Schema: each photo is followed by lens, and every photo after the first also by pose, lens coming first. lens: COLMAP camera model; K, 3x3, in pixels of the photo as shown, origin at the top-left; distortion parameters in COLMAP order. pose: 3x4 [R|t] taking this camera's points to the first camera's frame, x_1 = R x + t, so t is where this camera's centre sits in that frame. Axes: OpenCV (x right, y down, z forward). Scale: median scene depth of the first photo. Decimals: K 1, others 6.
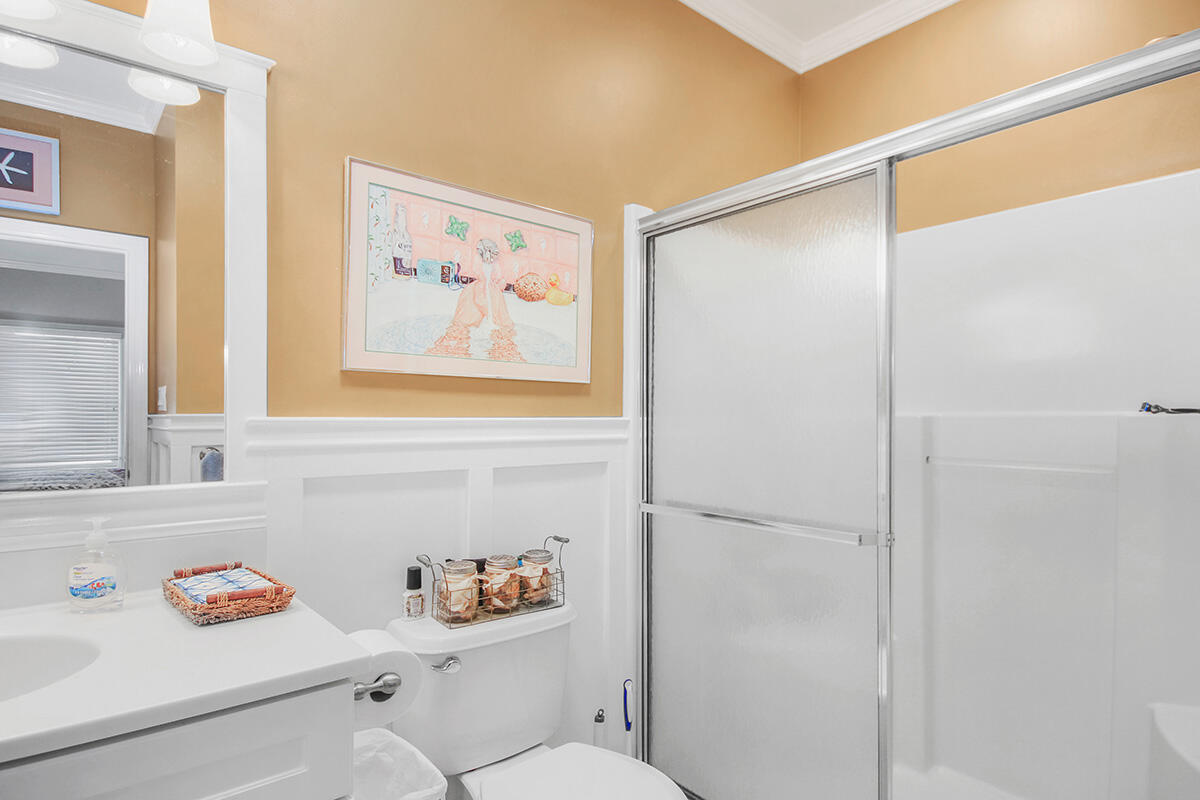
lens RADIAL K [[648.9, 0, 608.2], [0, 648.9, 402.3], [0, 0, 1]] dist [-0.003137, -0.000185]
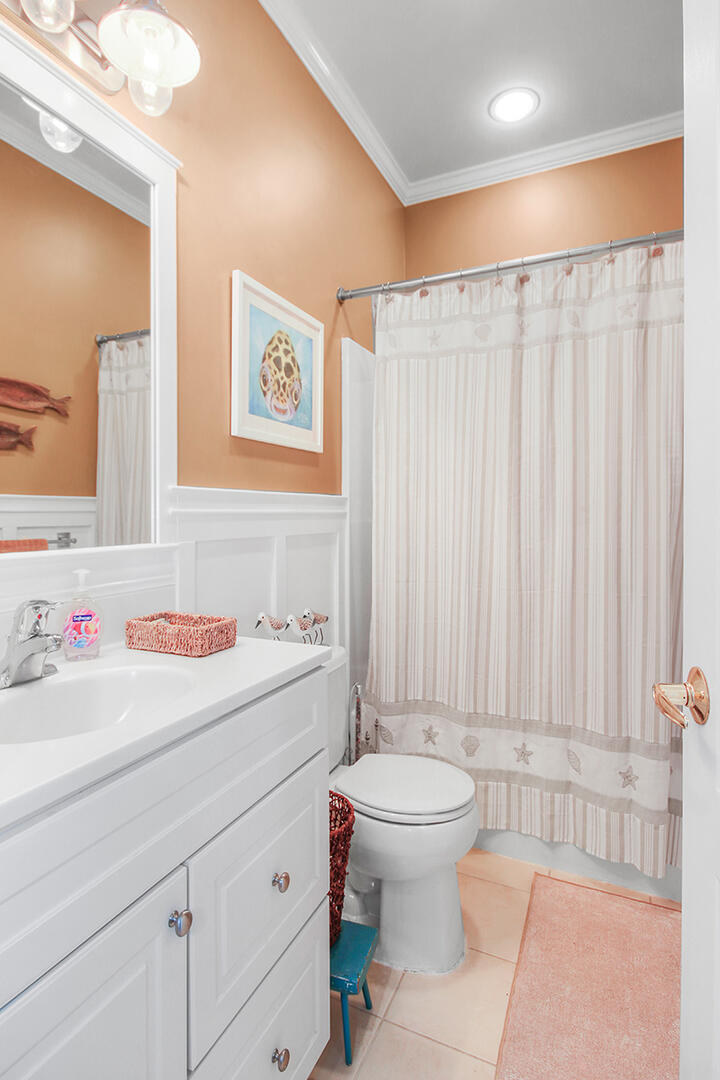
lens RADIAL K [[584.0, 0, 360.0], [0, 584.0, 540.0], [0, 0, 1]] dist [-0.003137, -0.000185]
pose [[0.896267, -0.038457, 0.441844, -0.695812], [0.011380, 0.997900, 0.063770, 0.054776], [-0.443369, -0.052127, 0.894822, -0.056179]]
